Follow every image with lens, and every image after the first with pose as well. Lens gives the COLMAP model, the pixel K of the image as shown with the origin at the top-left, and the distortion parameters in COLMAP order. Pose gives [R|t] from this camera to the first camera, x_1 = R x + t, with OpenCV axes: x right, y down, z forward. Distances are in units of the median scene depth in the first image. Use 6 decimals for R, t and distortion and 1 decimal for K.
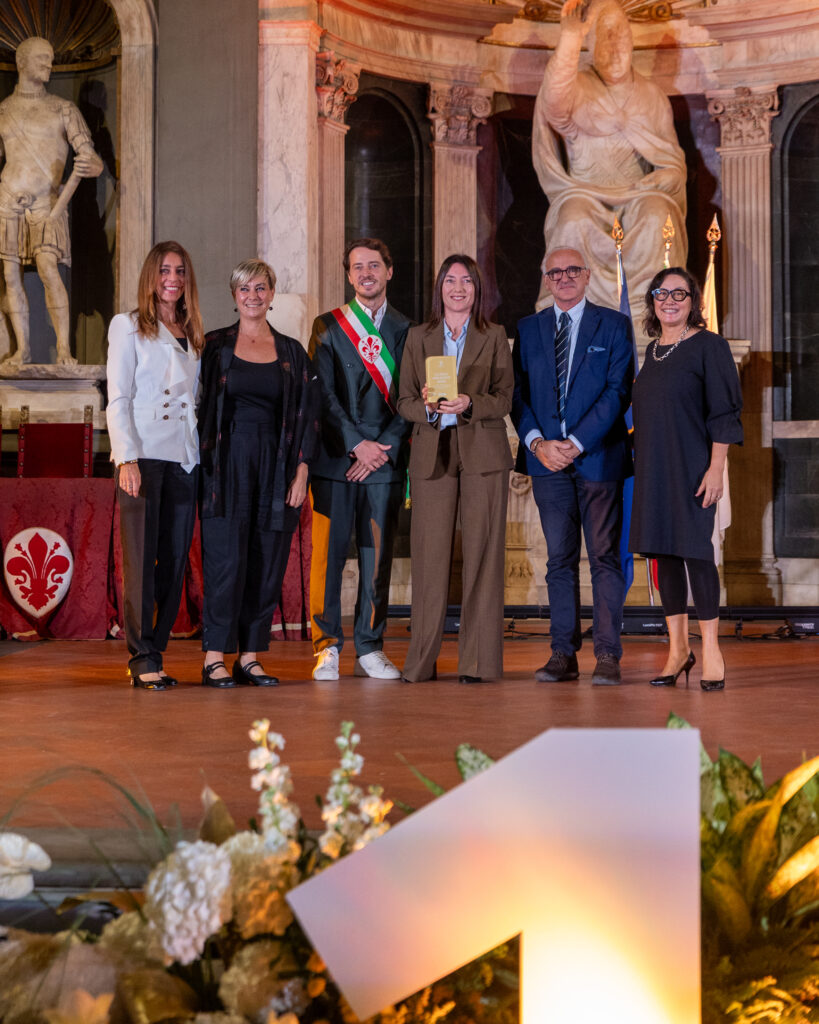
lens RADIAL K [[2164.1, 0, 375.9], [0, 2164.1, 405.9], [0, 0, 1]] dist [-0.012940, 0.007129]
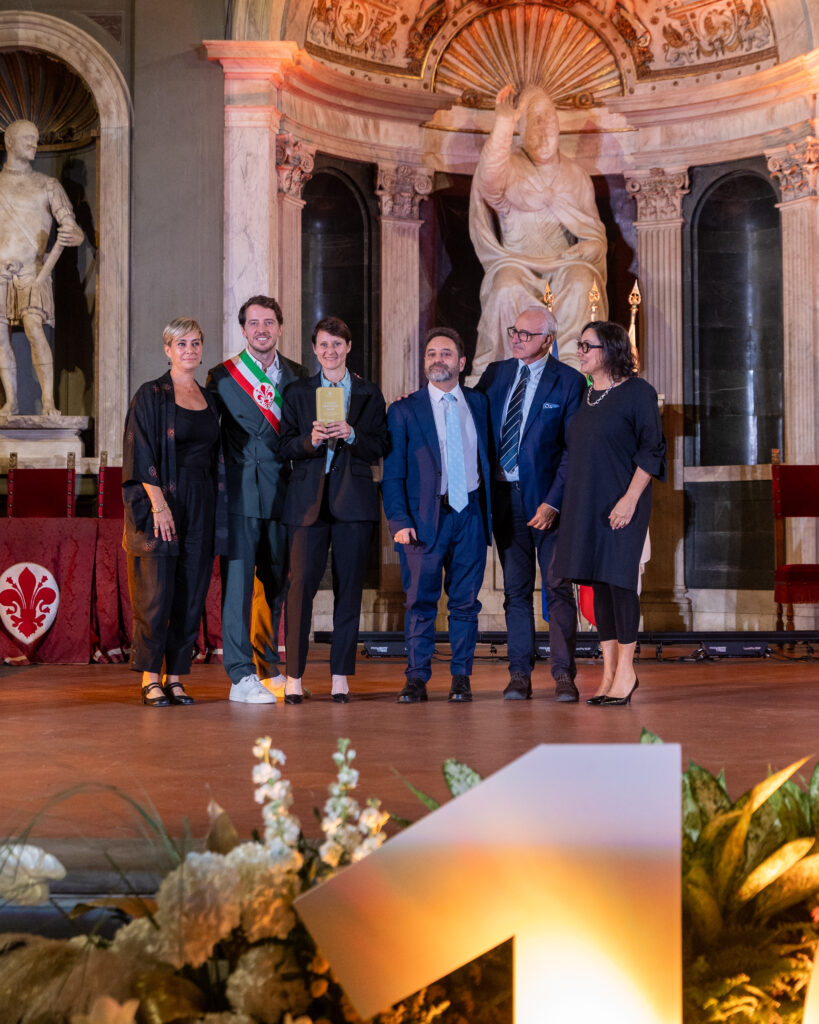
lens RADIAL K [[1915.8, 0, 372.7], [0, 1915.8, 469.1], [0, 0, 1]] dist [-0.016400, -0.089440]
pose [[0.999559, -0.000807, 0.029669, -0.007072], [0.000612, 0.999978, 0.006566, 0.001771], [-0.029674, -0.006545, 0.999538, 0.014705]]
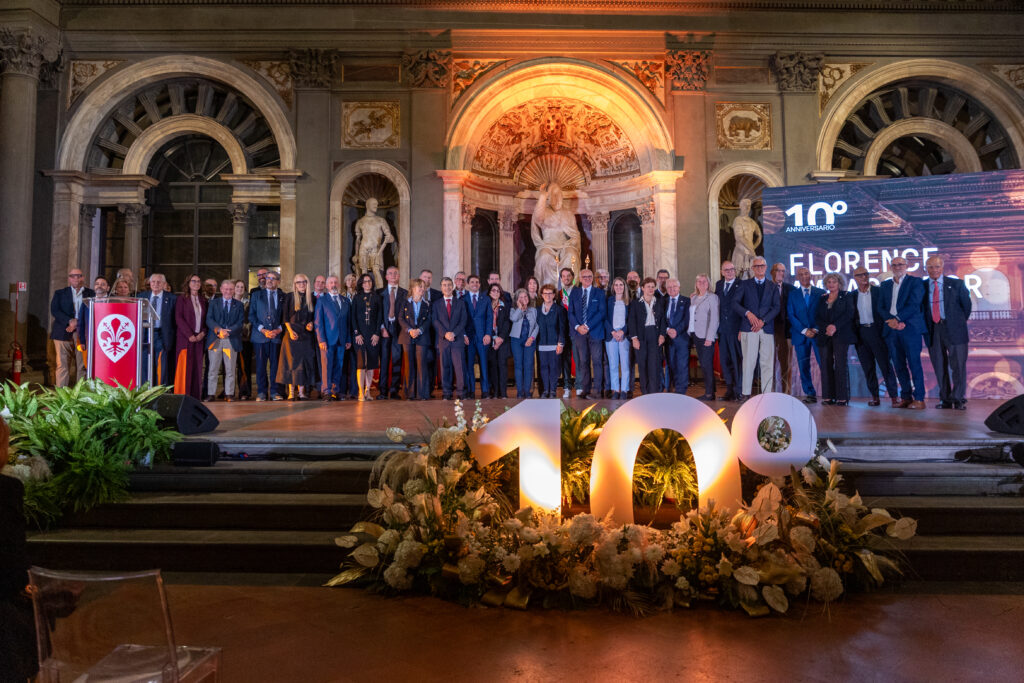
lens RADIAL K [[789.1, 0, 491.4], [0, 789.1, 284.6], [0, 0, 1]] dist [-0.007846, -0.003181]
pose [[0.999872, -0.004280, 0.015407, -0.002576], [0.004779, 0.999462, -0.032457, -0.006560], [-0.015259, 0.032527, 0.999354, -0.135706]]
